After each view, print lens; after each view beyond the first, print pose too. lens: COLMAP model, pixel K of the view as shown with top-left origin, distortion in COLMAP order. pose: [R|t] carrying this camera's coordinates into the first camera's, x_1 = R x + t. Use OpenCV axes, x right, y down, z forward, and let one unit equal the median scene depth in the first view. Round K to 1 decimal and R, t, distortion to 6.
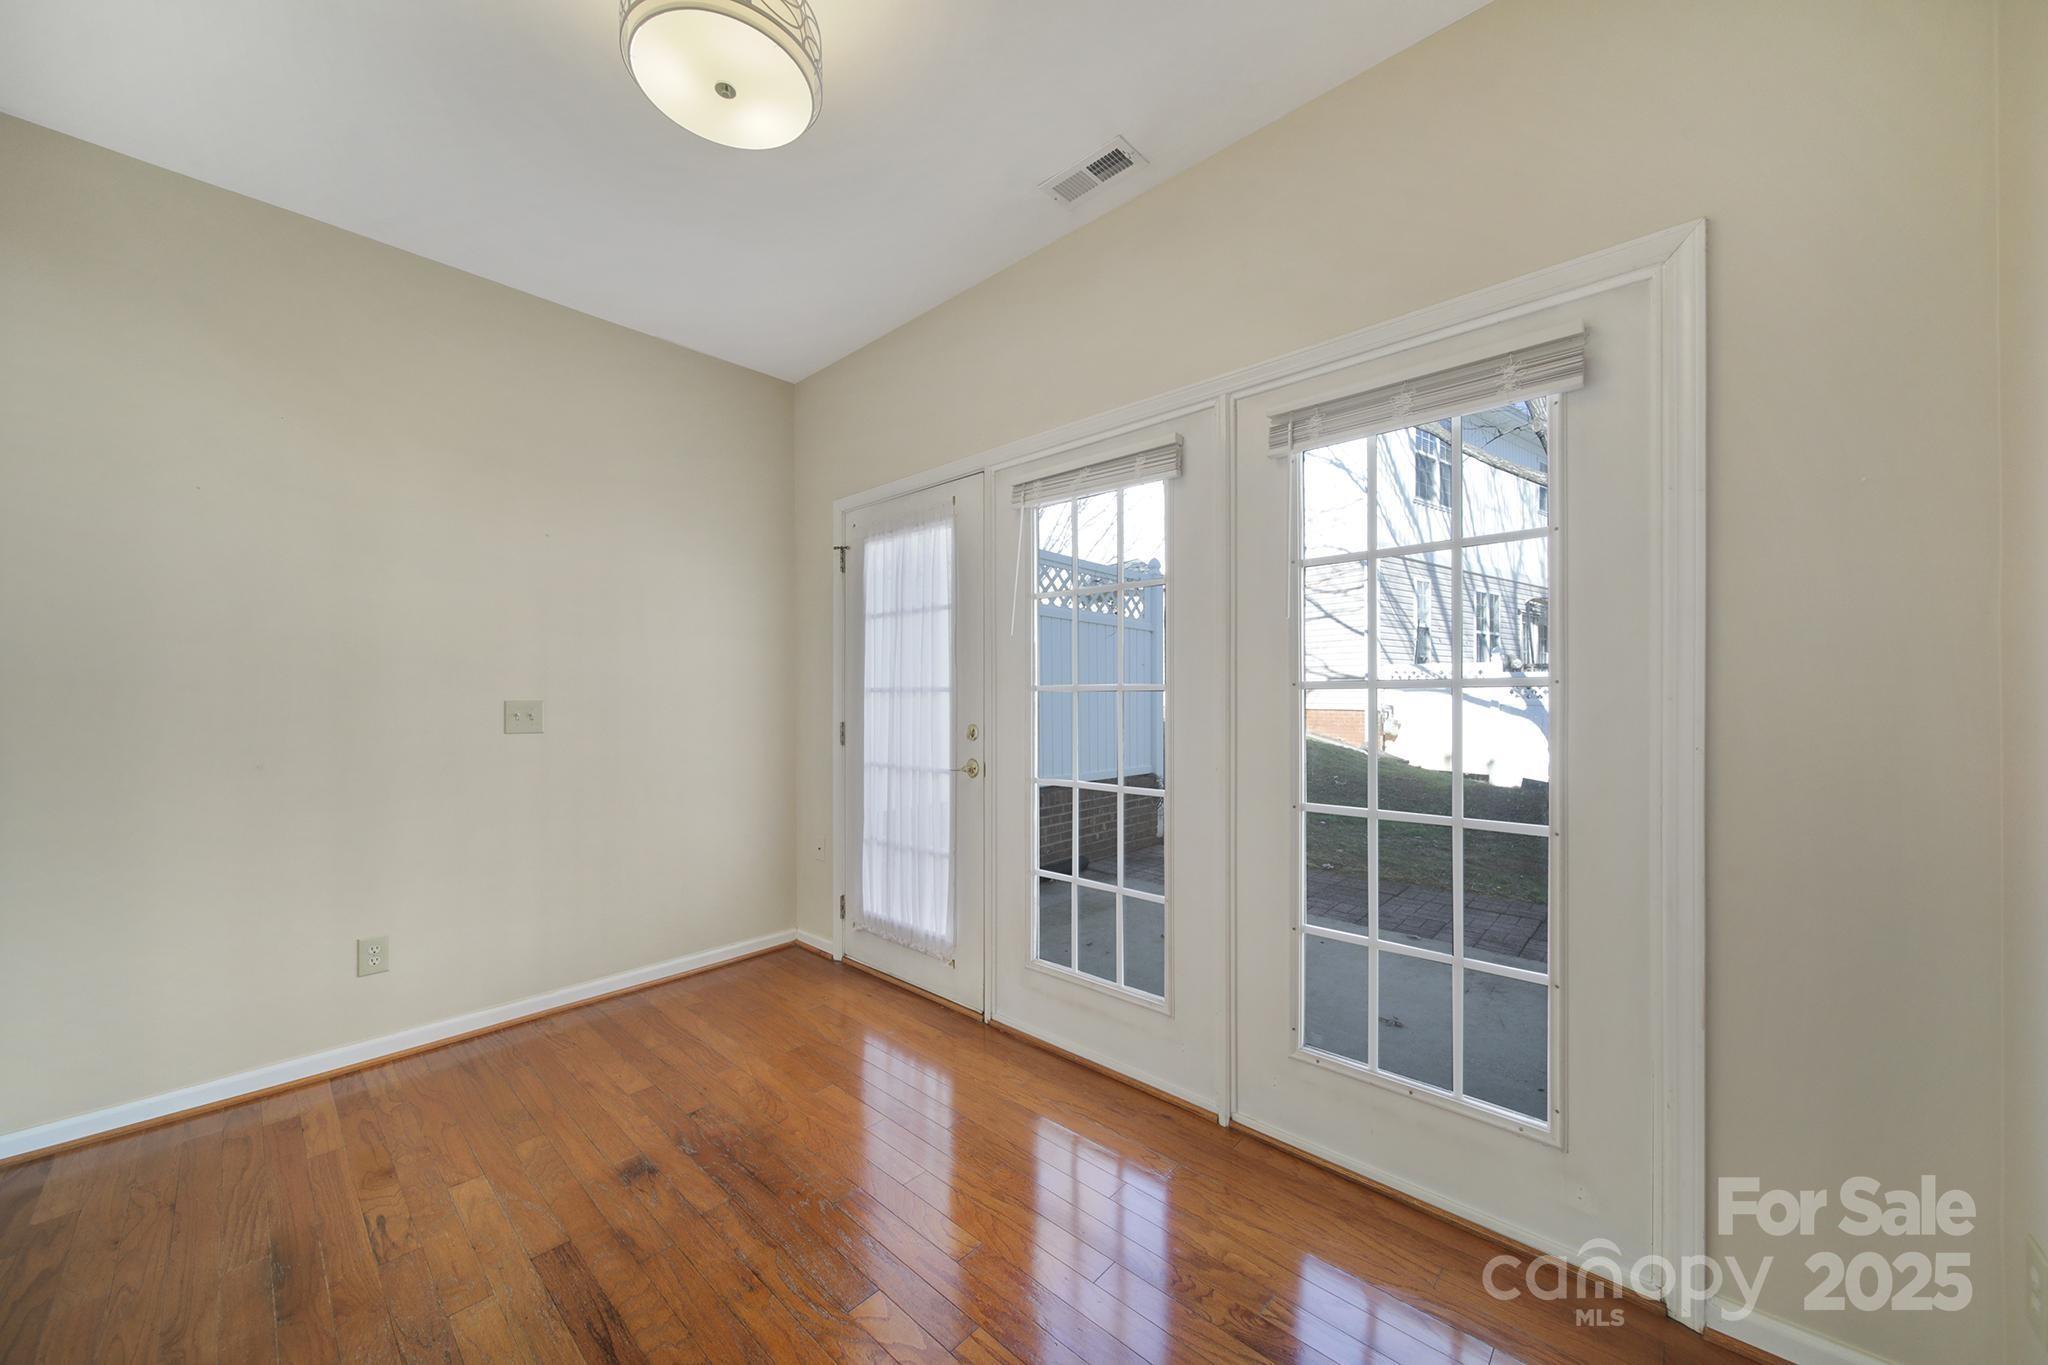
lens RADIAL K [[720.7, 0, 1026.4], [0, 720.7, 672.8], [0, 0, 1]] dist [-0.000784, -0.002068]
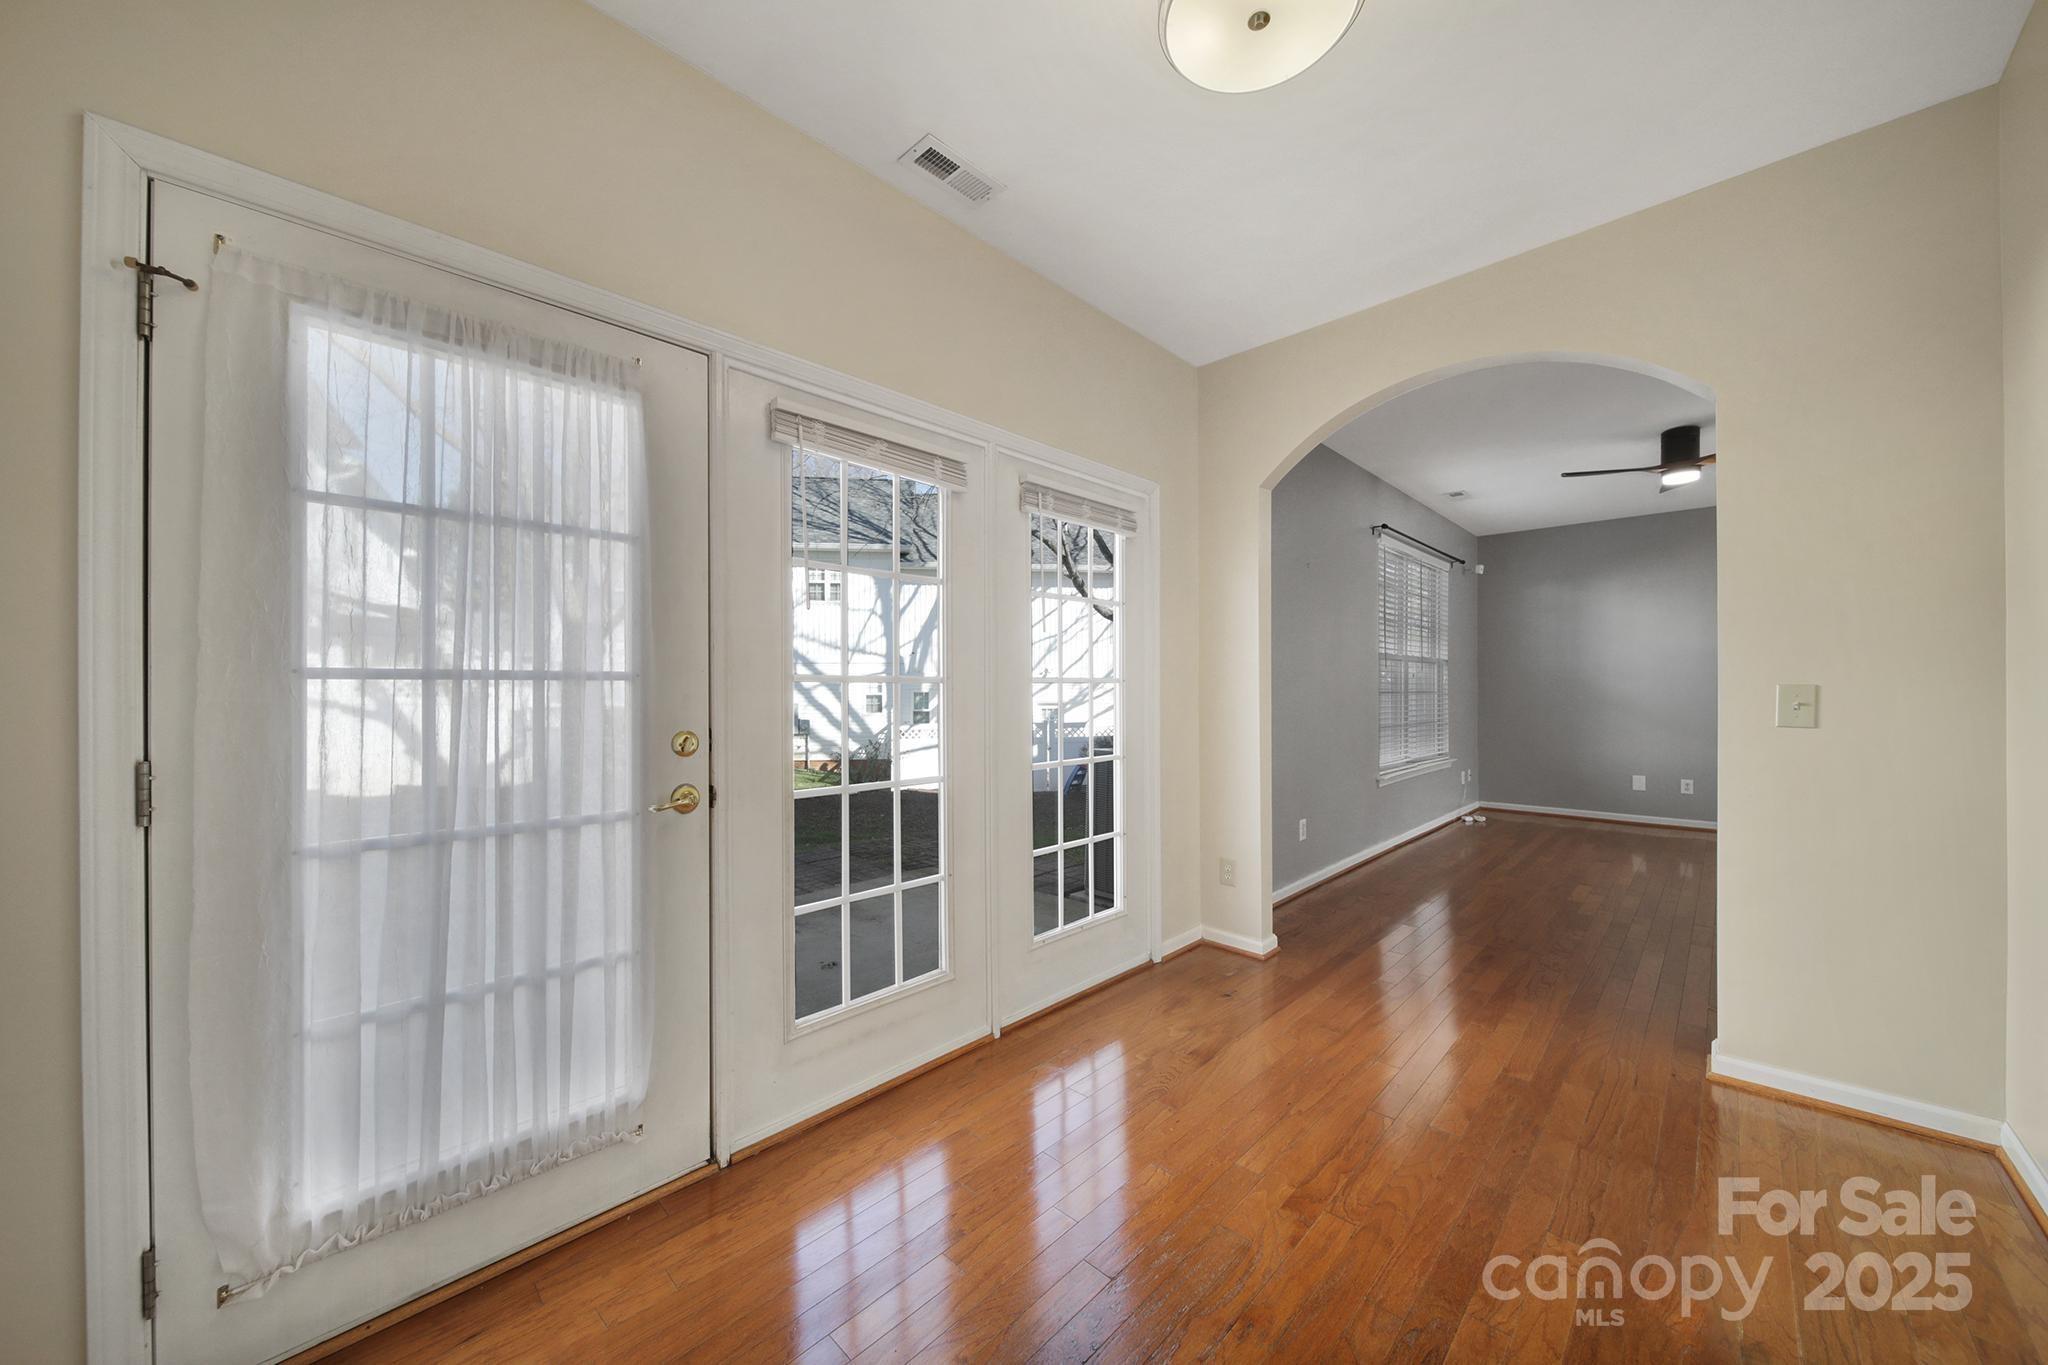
lens RADIAL K [[745.9, 0, 1025.5], [0, 745.9, 664.8], [0, 0, 1]] dist [0.009420, -0.000087]
pose [[0.030602, 0.035127, 0.998914, -0.805419], [-0.024743, 0.999103, -0.034376, 0.029181], [-0.999225, -0.023665, 0.031444, 0.732719]]
